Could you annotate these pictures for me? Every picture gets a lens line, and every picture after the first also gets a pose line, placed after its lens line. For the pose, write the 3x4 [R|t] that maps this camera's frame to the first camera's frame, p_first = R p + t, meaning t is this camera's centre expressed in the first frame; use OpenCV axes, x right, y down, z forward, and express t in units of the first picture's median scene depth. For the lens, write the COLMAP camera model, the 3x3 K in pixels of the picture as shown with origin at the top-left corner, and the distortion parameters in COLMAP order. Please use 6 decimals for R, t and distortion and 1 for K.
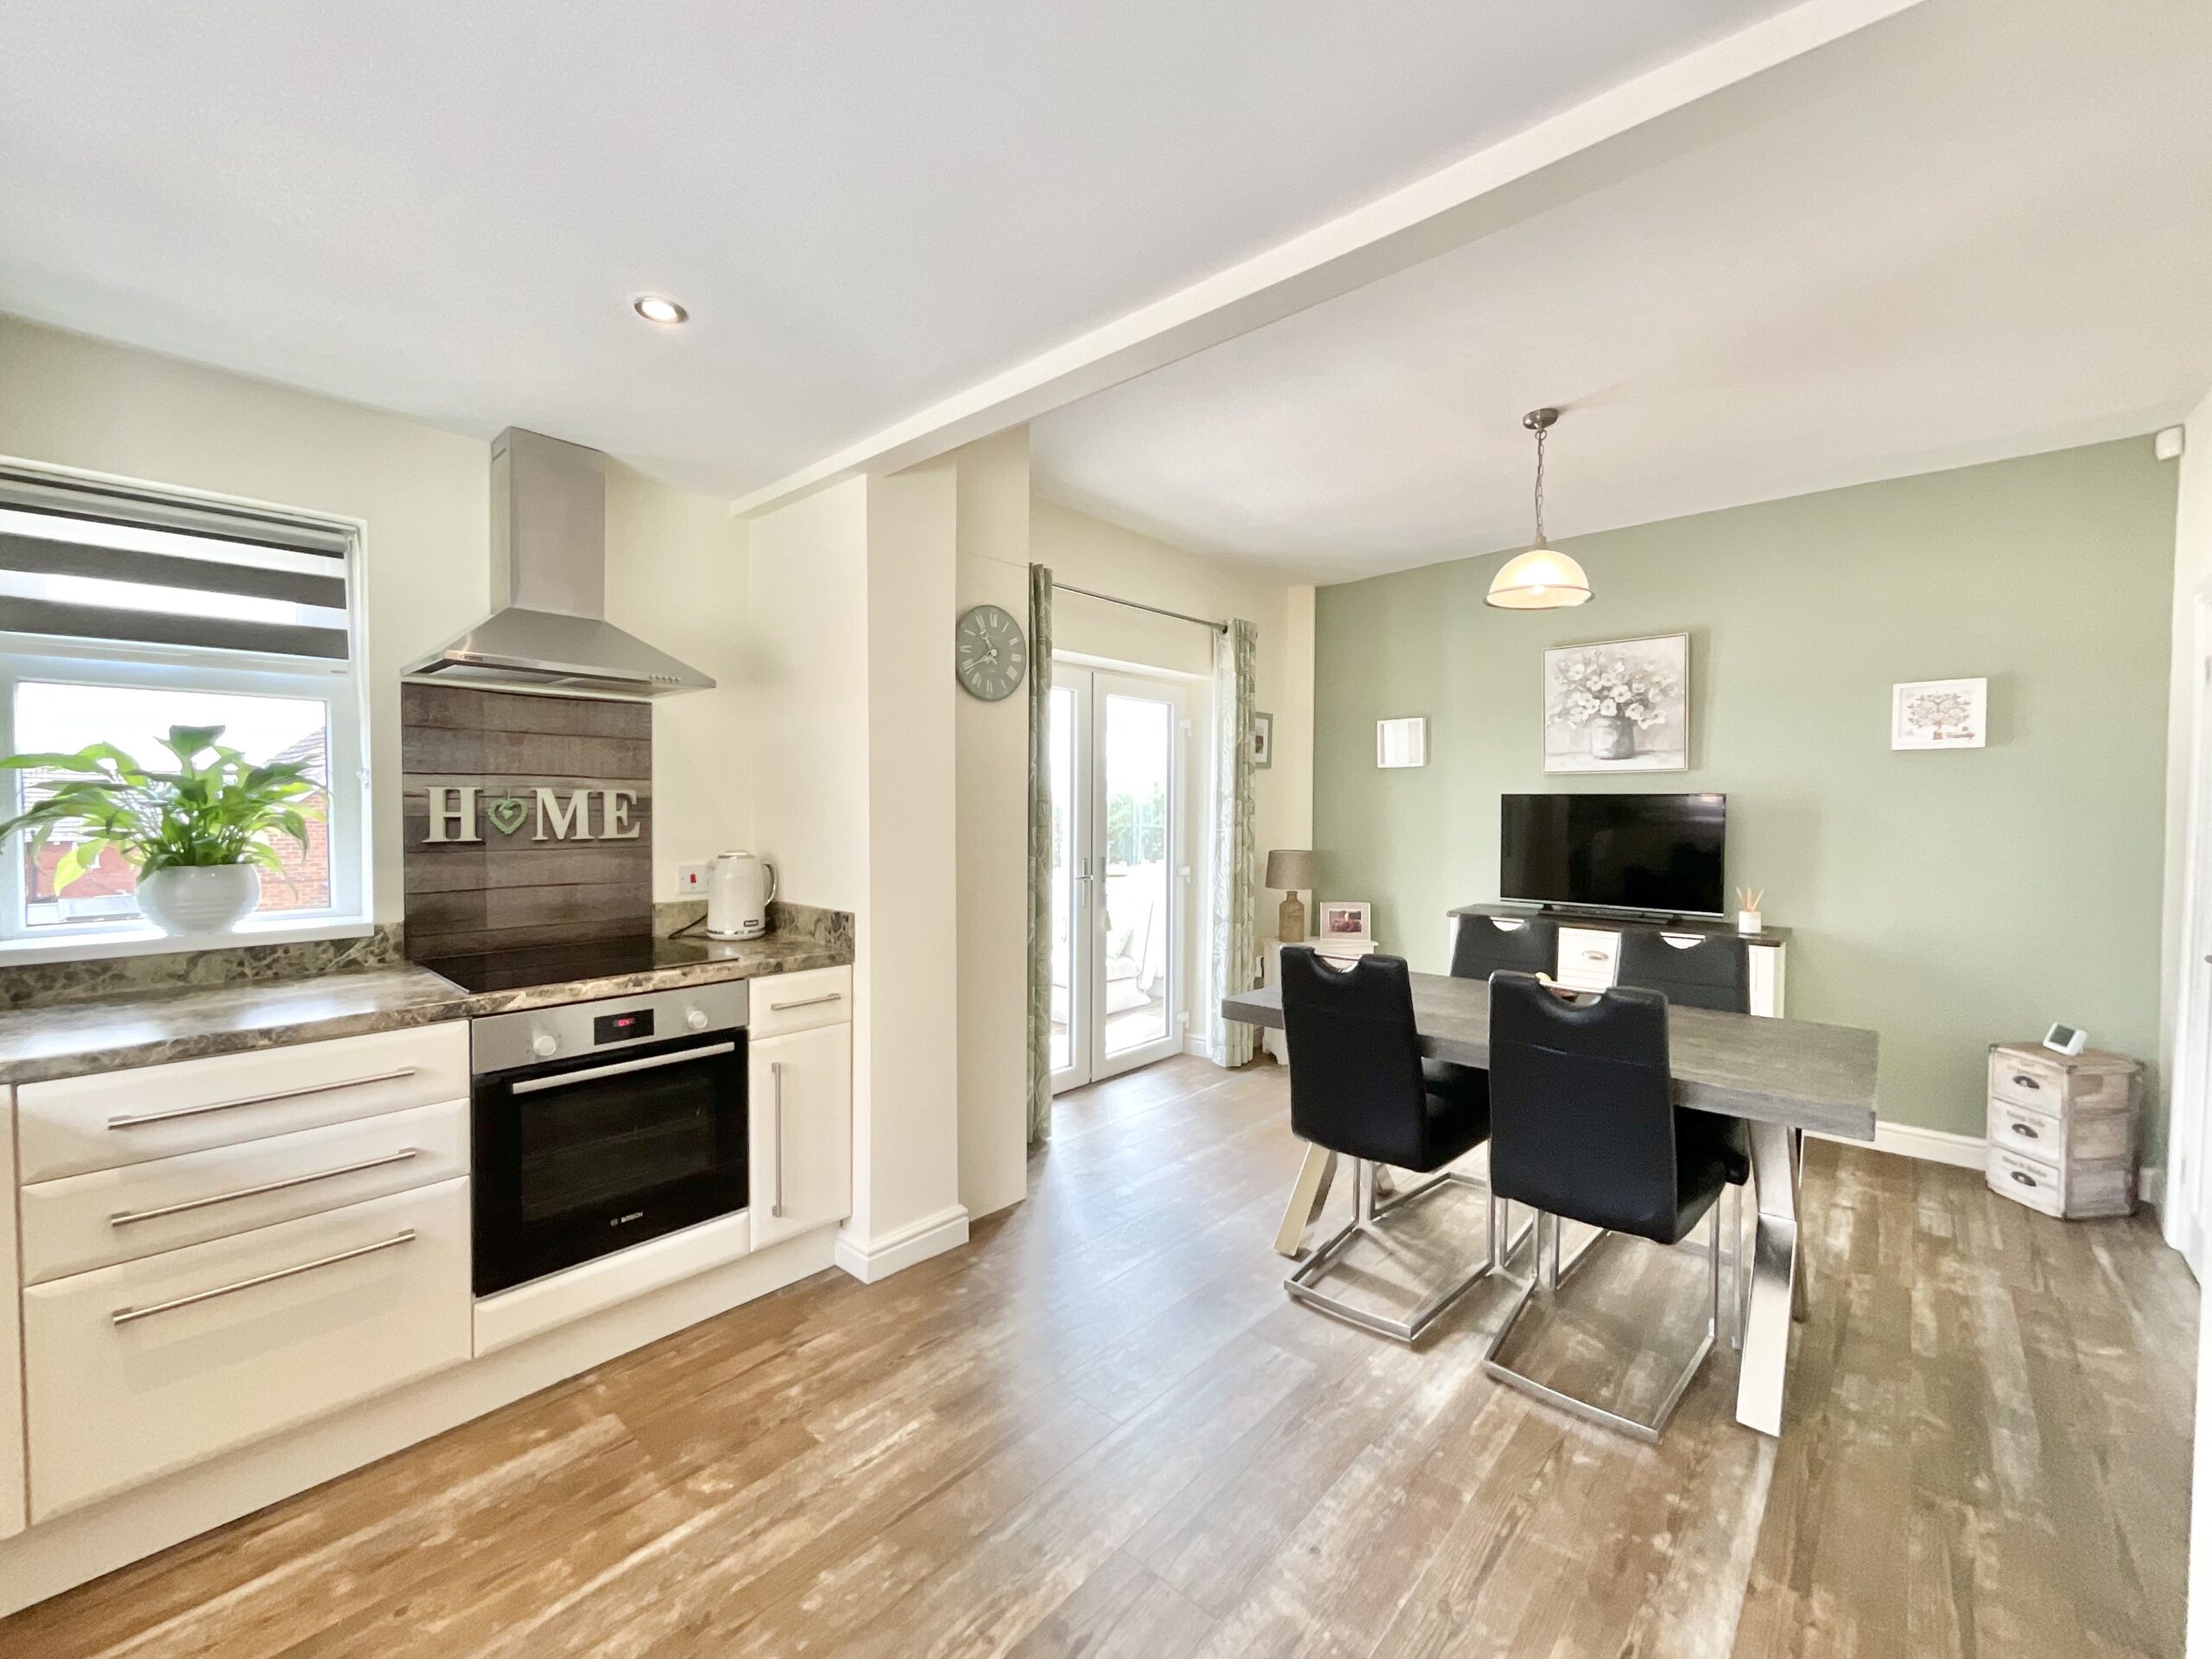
lens RADIAL K [[898.6, 0, 1106.0], [0, 898.6, 829.5], [0, 0, 1]] dist [0.000053, 0.000016]
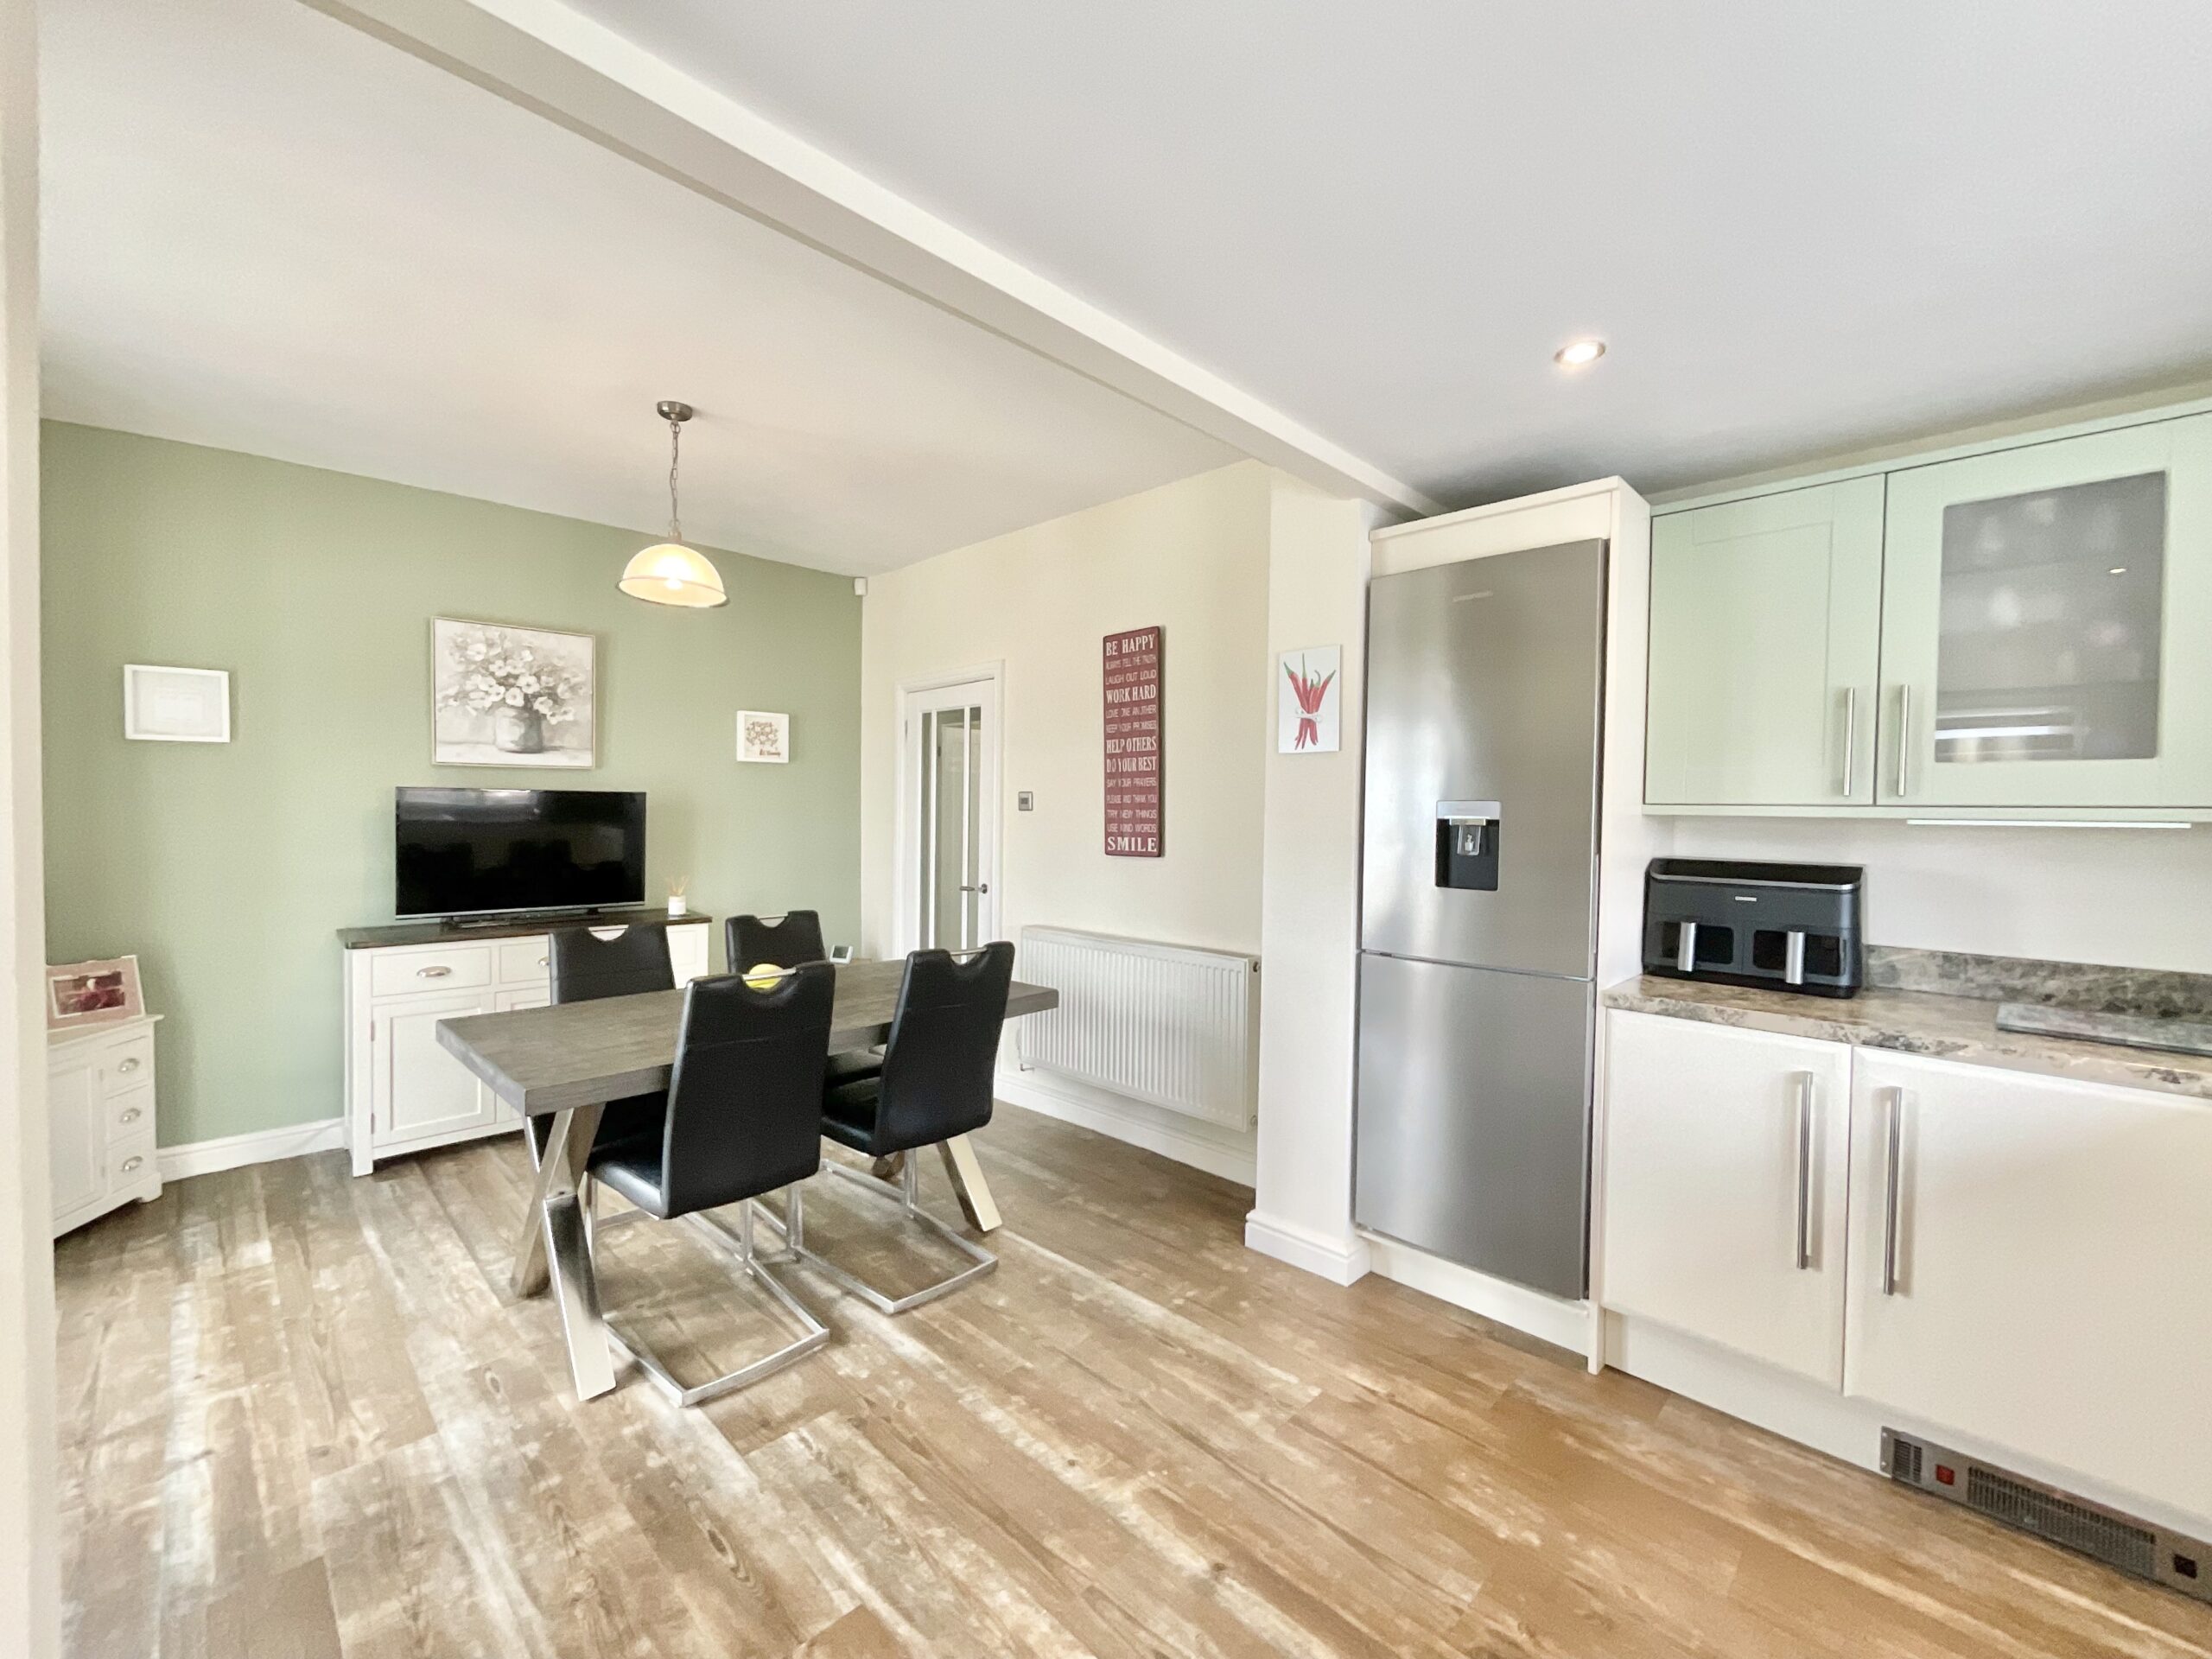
lens RADIAL K [[898.6, 0, 1106.0], [0, 898.6, 829.5], [0, 0, 1]] dist [0.000053, 0.000016]
pose [[0.058005, -0.026783, 0.997957, -0.350125], [0.017717, 0.999510, 0.025795, -0.012008], [-0.998159, 0.016185, 0.058451, 0.347888]]
